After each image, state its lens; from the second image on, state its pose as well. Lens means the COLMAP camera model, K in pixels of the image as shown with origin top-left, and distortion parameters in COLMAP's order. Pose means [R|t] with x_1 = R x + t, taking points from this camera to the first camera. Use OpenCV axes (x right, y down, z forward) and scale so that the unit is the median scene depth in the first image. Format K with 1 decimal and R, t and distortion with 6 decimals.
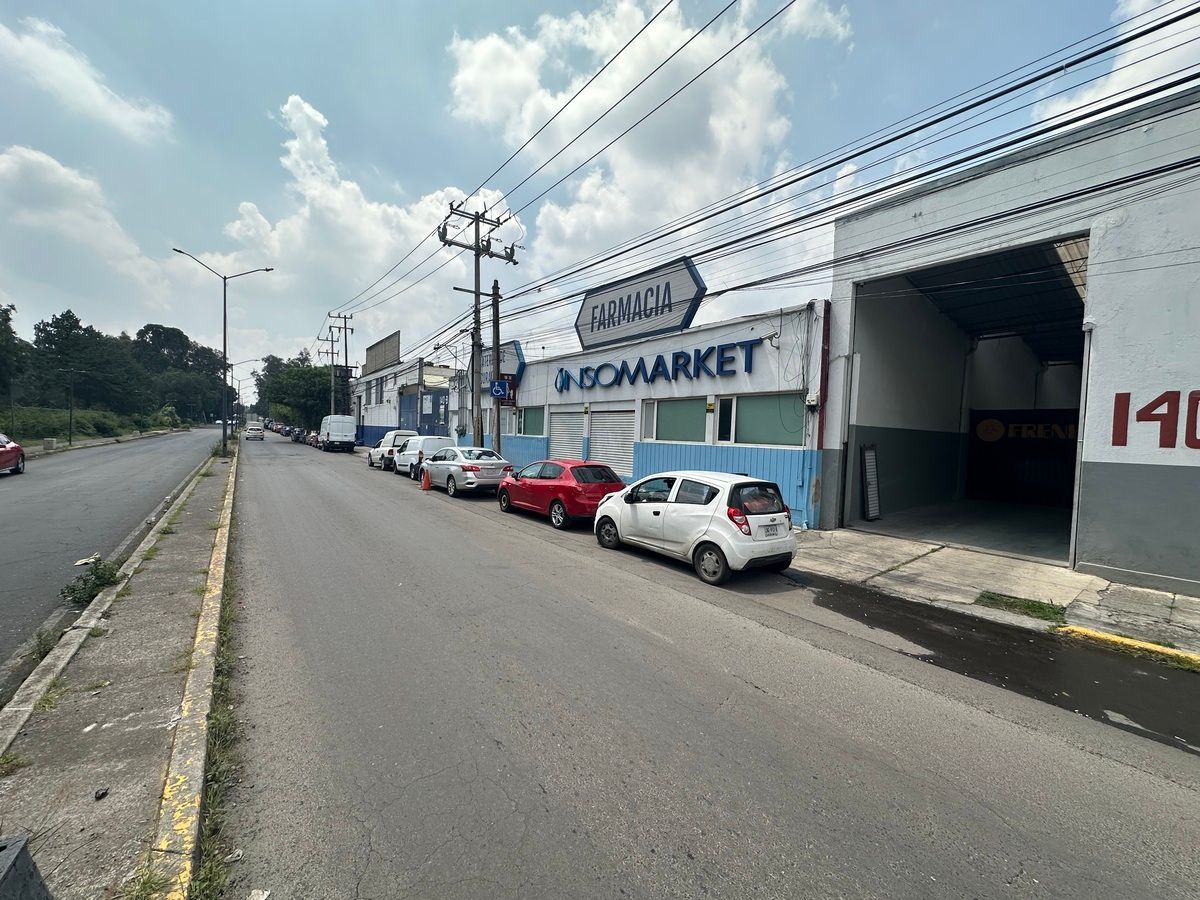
lens RADIAL K [[478.9, 0, 602.7], [0, 478.9, 440.3], [0, 0, 1]] dist [-0.006039, 0.000662]
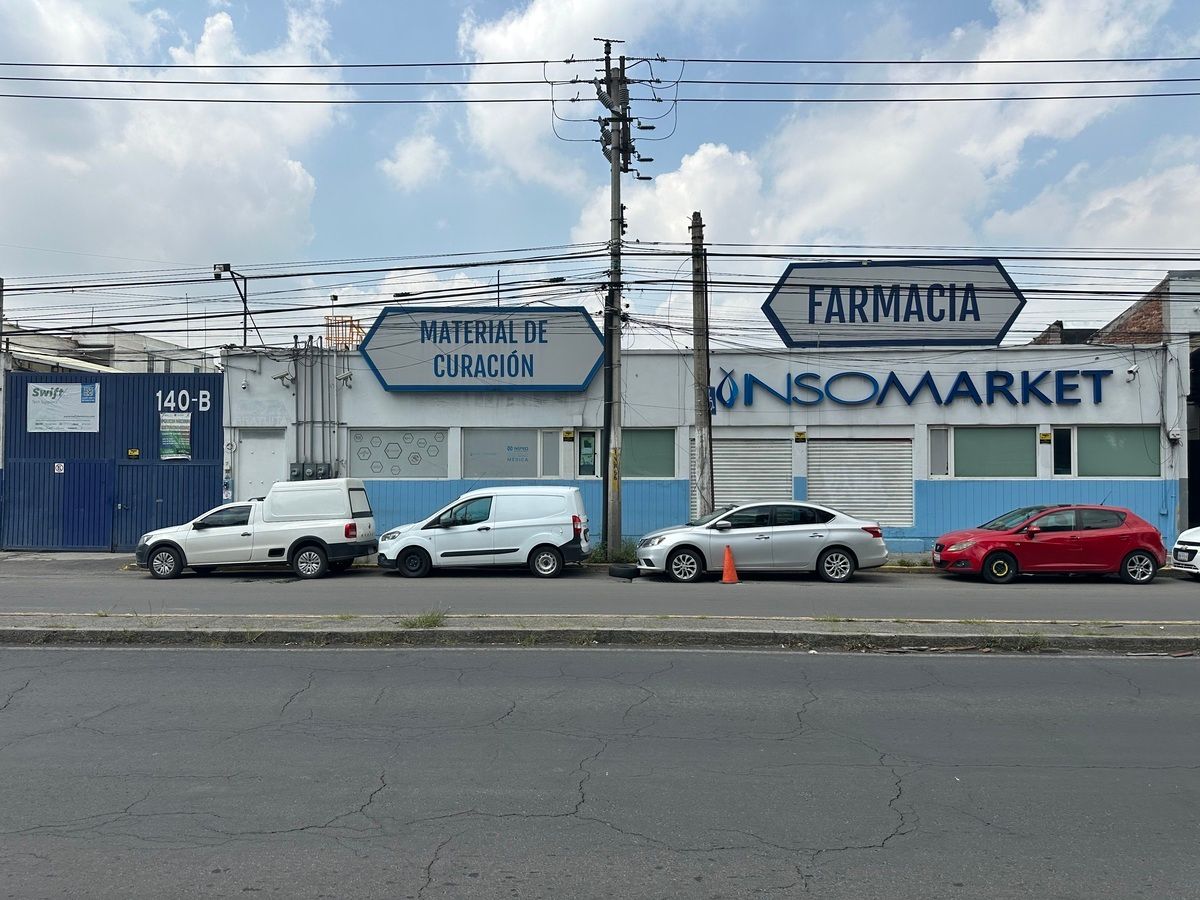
lens RADIAL K [[854.2, 0, 600.0], [0, 854.2, 456.5], [0, 0, 1]] dist [0.020069, -0.029472]
pose [[0.647596, -0.028758, 0.761441, -1.389530], [0.032895, 0.999411, 0.009768, -0.069024], [-0.761273, 0.018722, 0.648161, 0.531017]]
